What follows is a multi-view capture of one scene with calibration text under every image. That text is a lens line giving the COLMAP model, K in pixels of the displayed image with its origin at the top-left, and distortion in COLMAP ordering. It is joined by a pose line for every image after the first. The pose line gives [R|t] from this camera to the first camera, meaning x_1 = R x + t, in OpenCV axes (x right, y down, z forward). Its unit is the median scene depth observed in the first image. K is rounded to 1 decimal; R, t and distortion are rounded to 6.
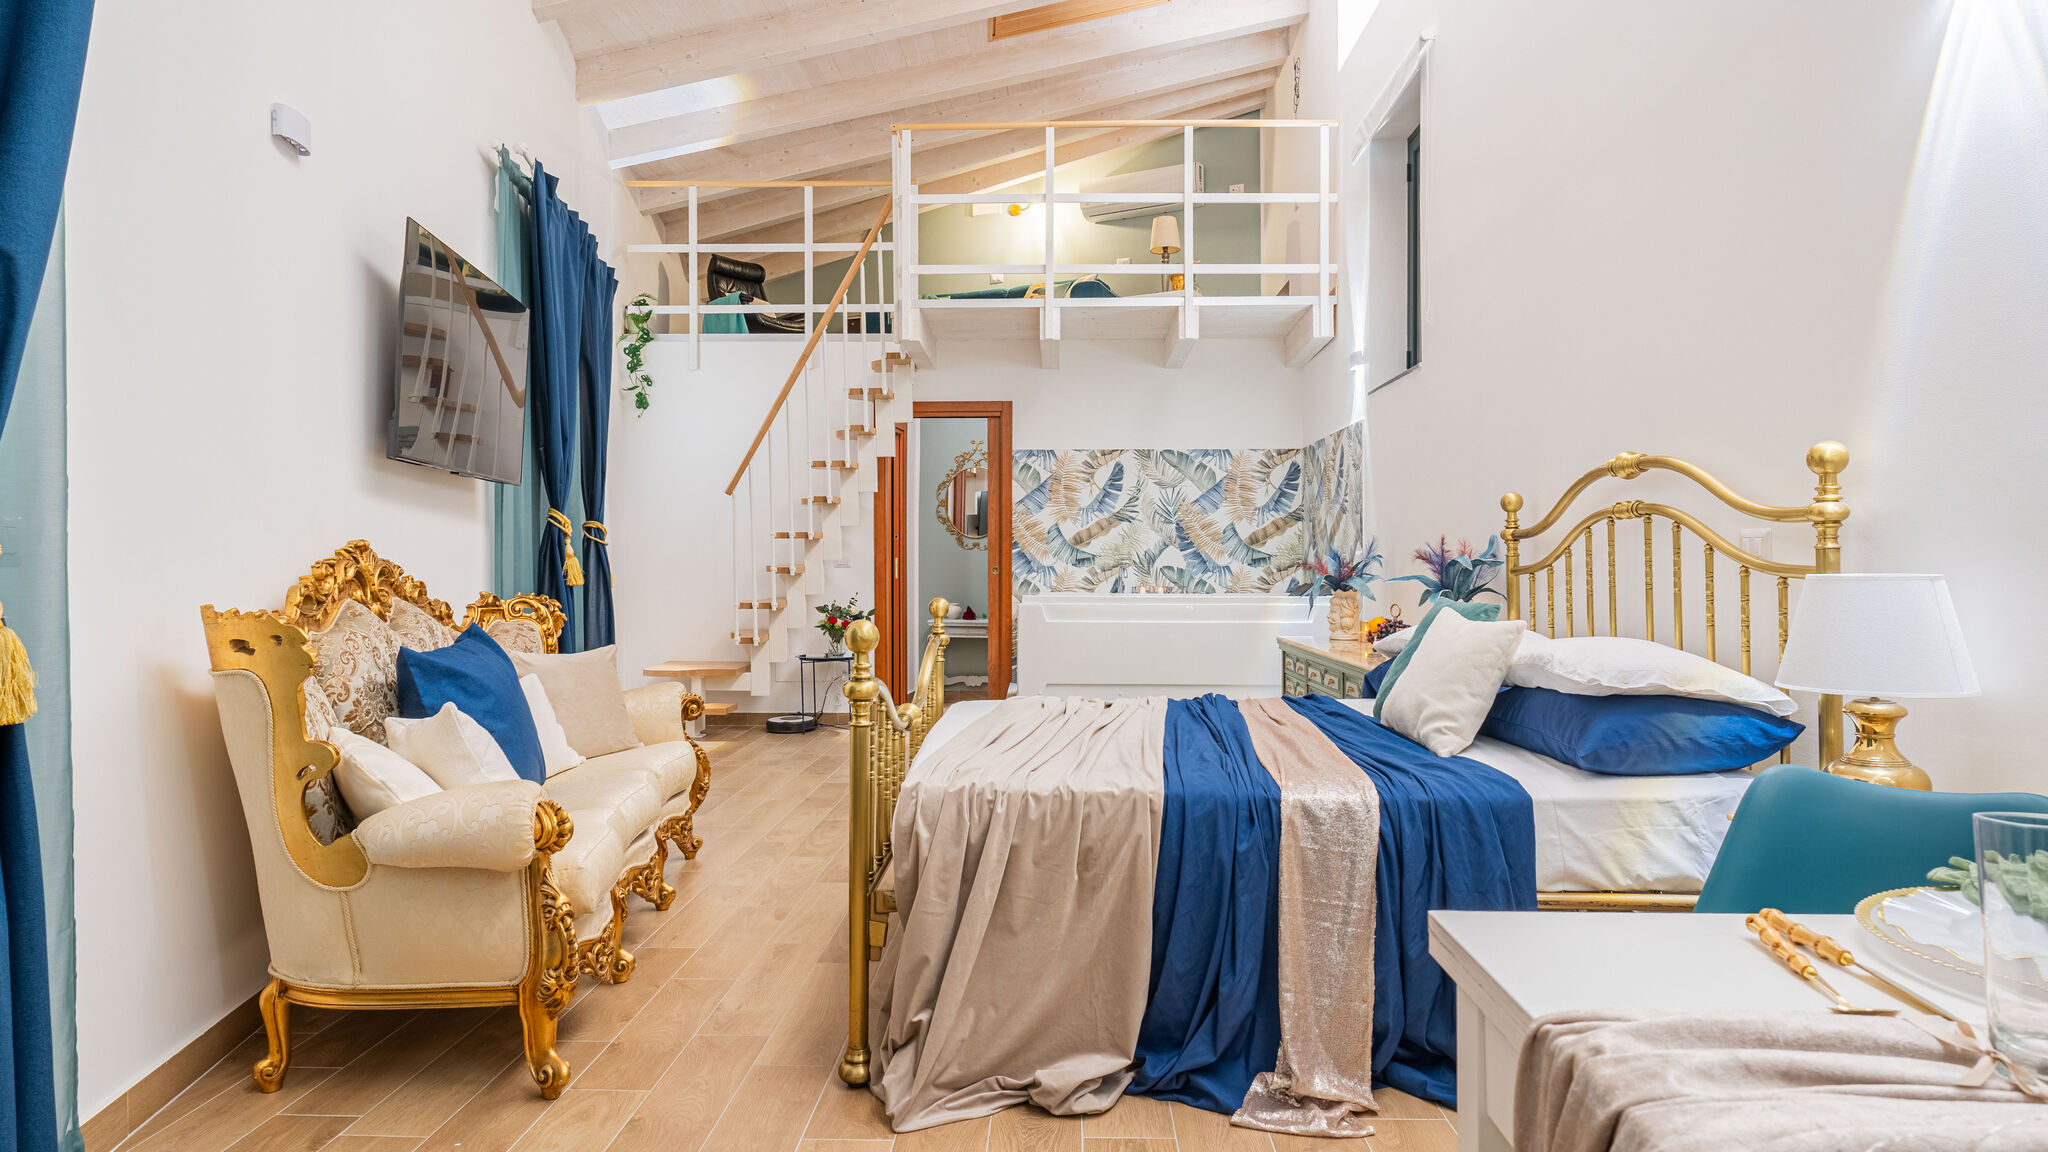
lens RADIAL K [[1126.1, 0, 1024.0], [0, 1126.1, 576.0], [0, 0, 1]] dist [-0.002768, -0.001702]
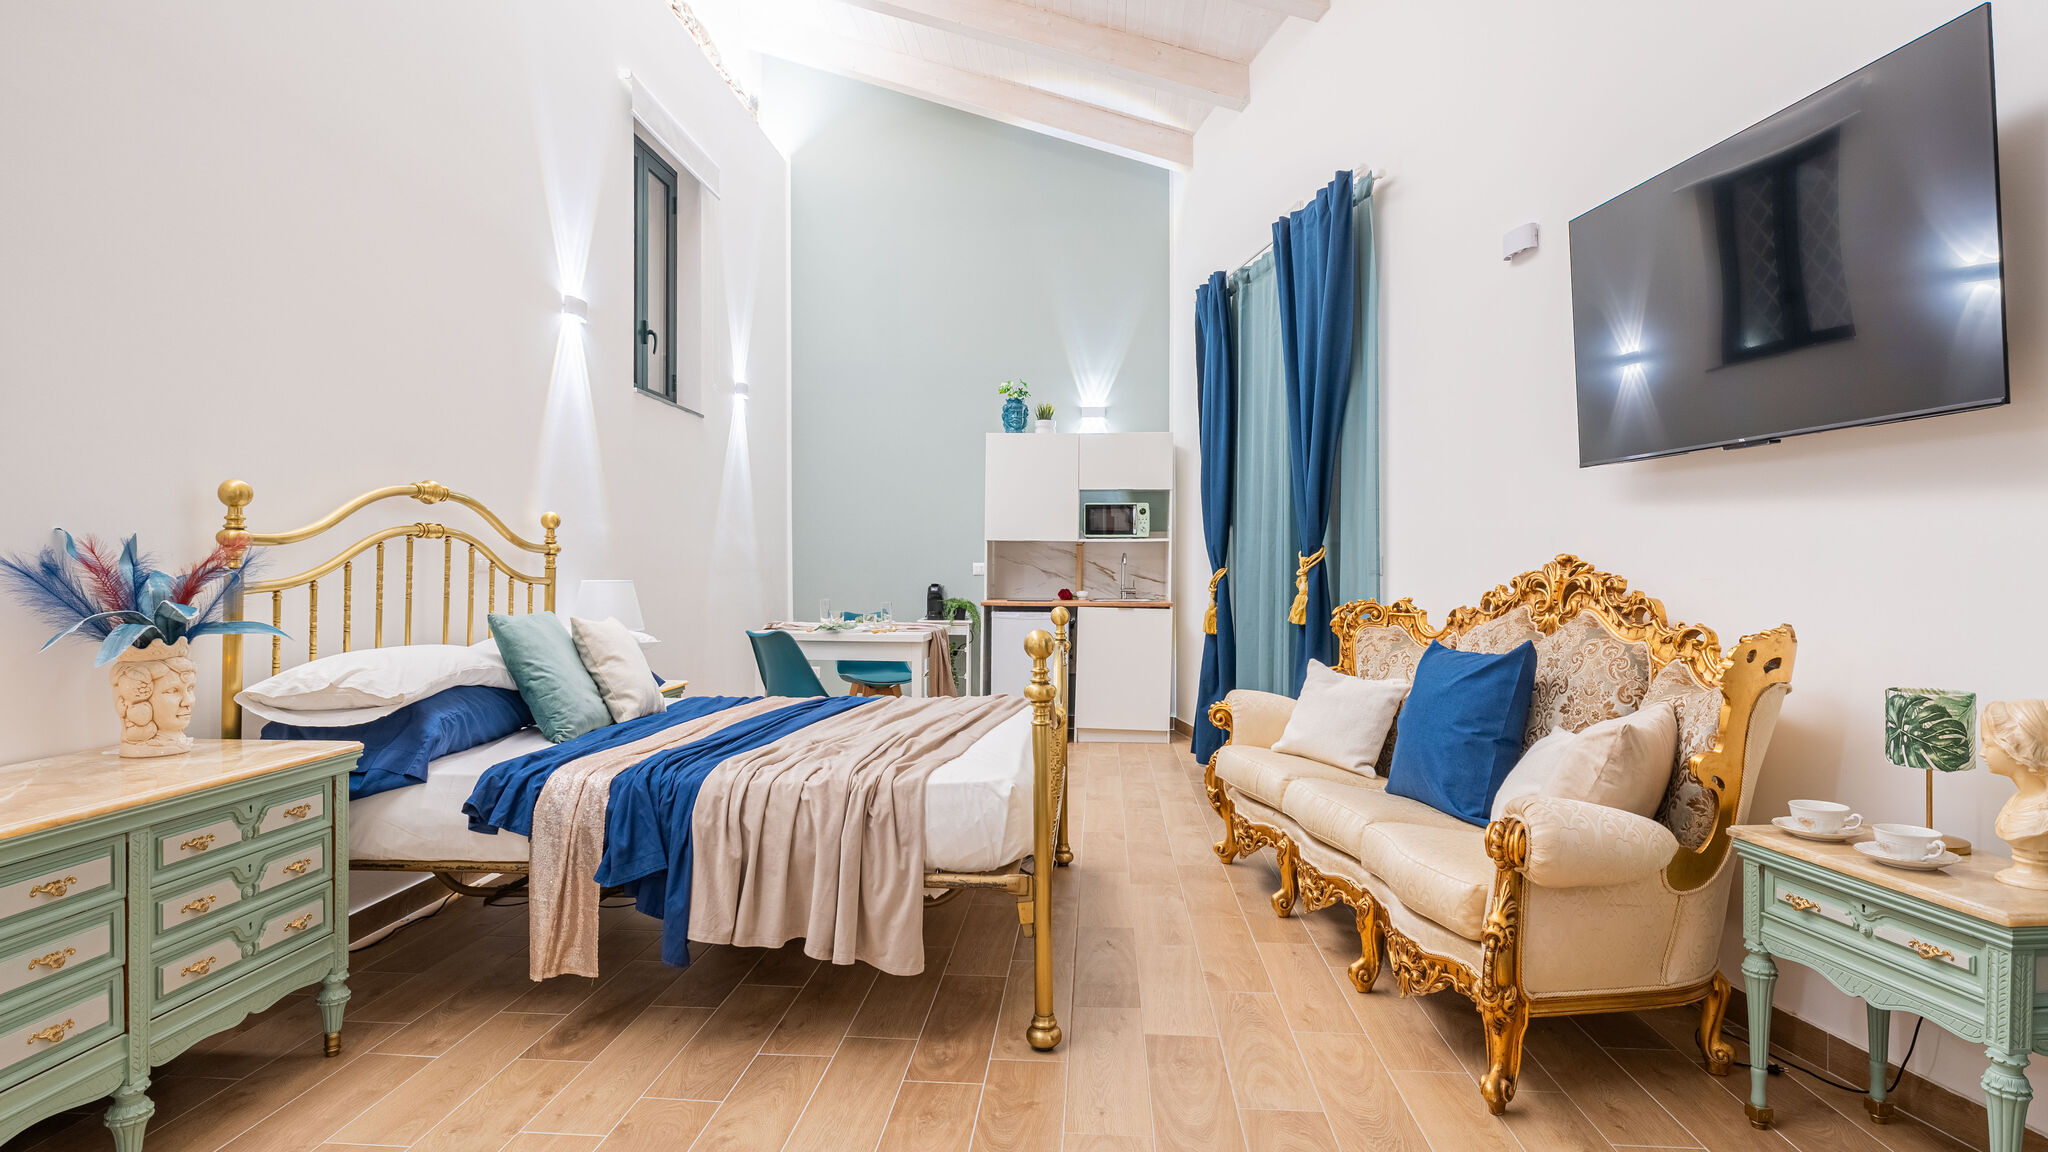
lens RADIAL K [[1107.6, 0, 1022.8], [0, 1107.6, 574.4], [0, 0, 1]] dist [-0.004631, -0.000774]
pose [[-0.999061, 0.002058, 0.043286, -0.160992], [0.002860, 0.999826, 0.018459, -0.044497], [-0.043240, 0.018566, -0.998892, 2.812875]]
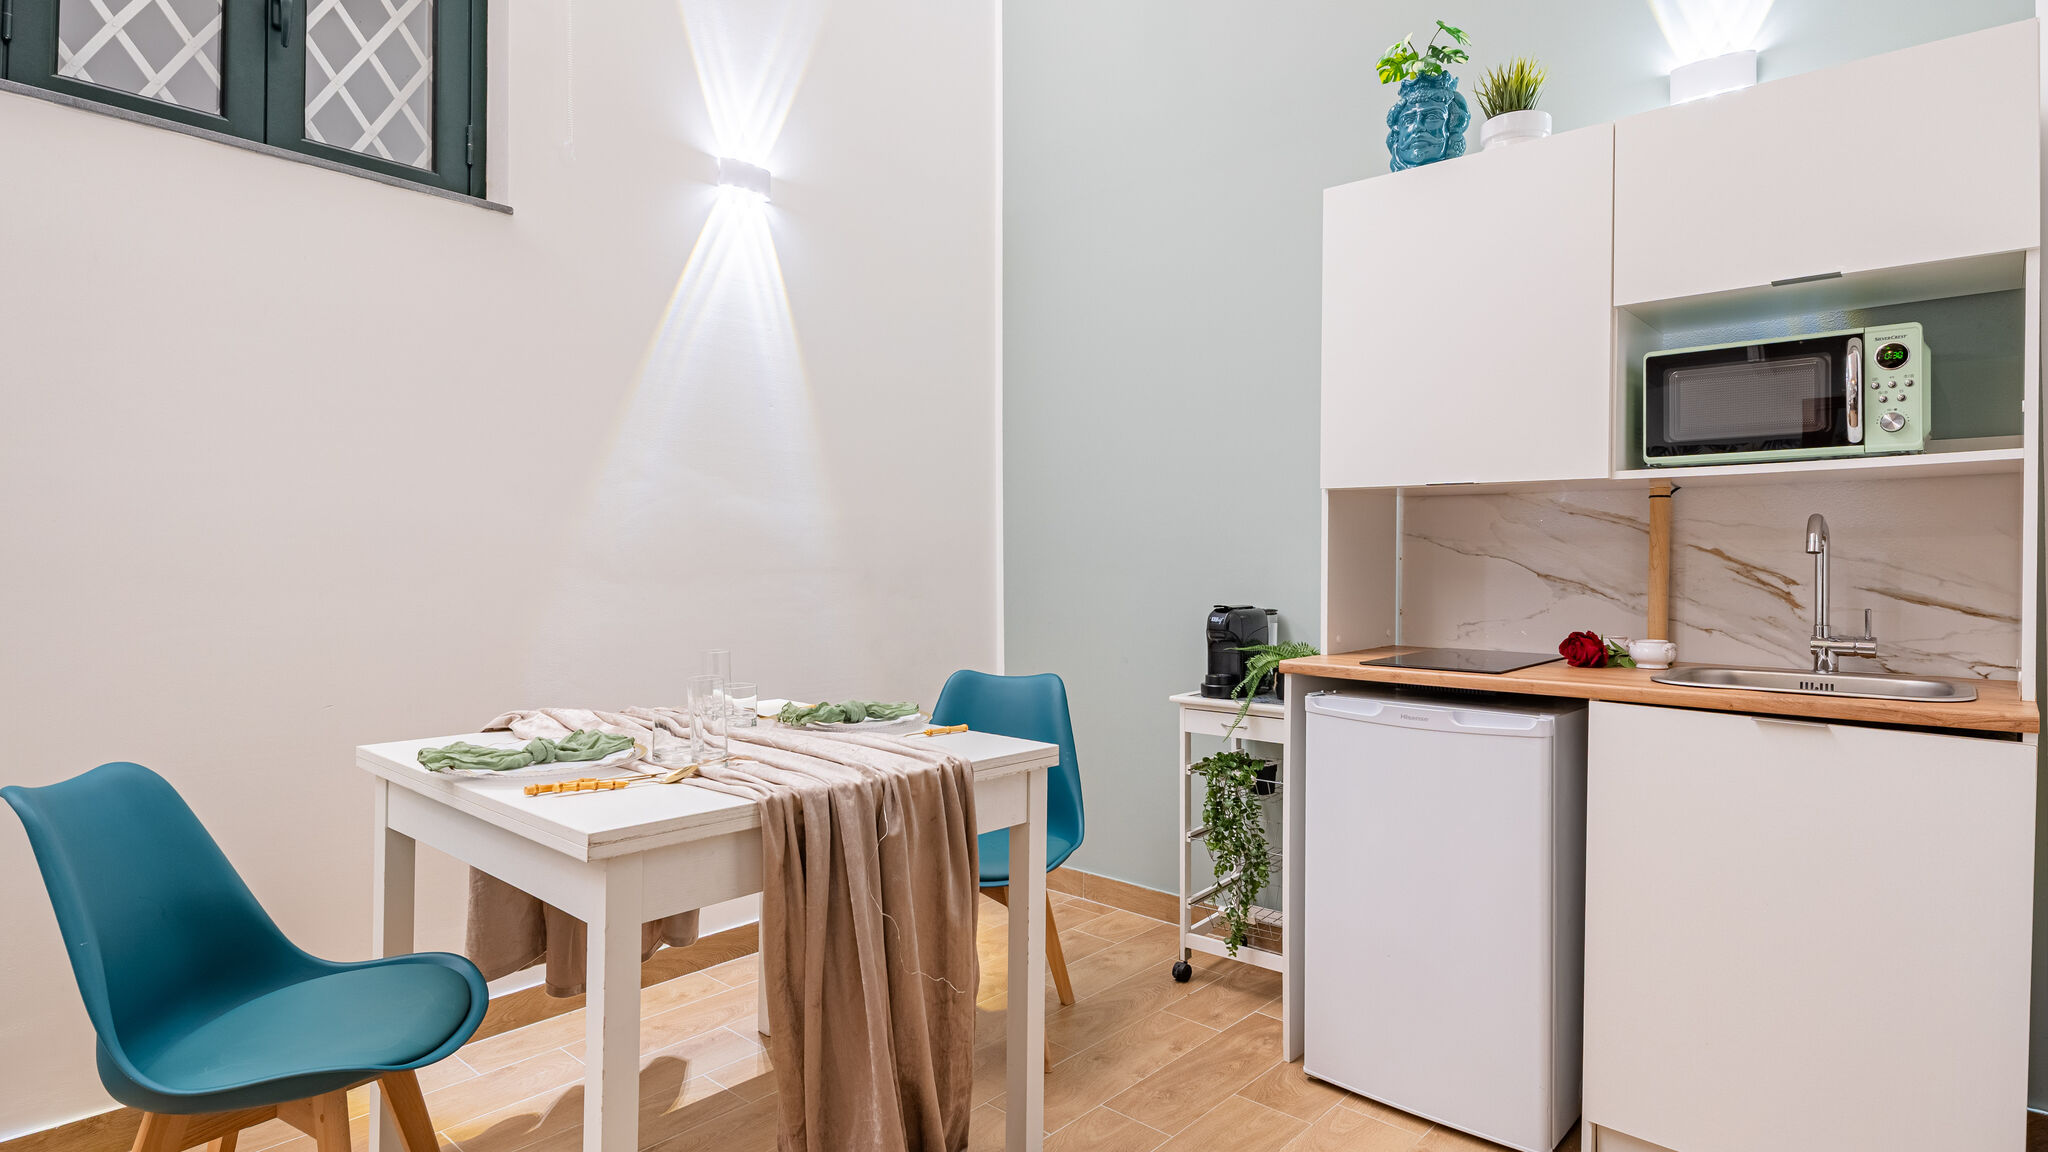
lens RADIAL K [[1064.8, 0, 1025.8], [0, 1064.8, 557.6], [0, 0, 1]] dist [-0.001878, -0.000488]
pose [[-0.757797, 0.005888, 0.652463, -0.392909], [0.008591, 0.999963, 0.000955, -0.017167], [-0.652433, 0.006329, -0.757820, 0.684805]]
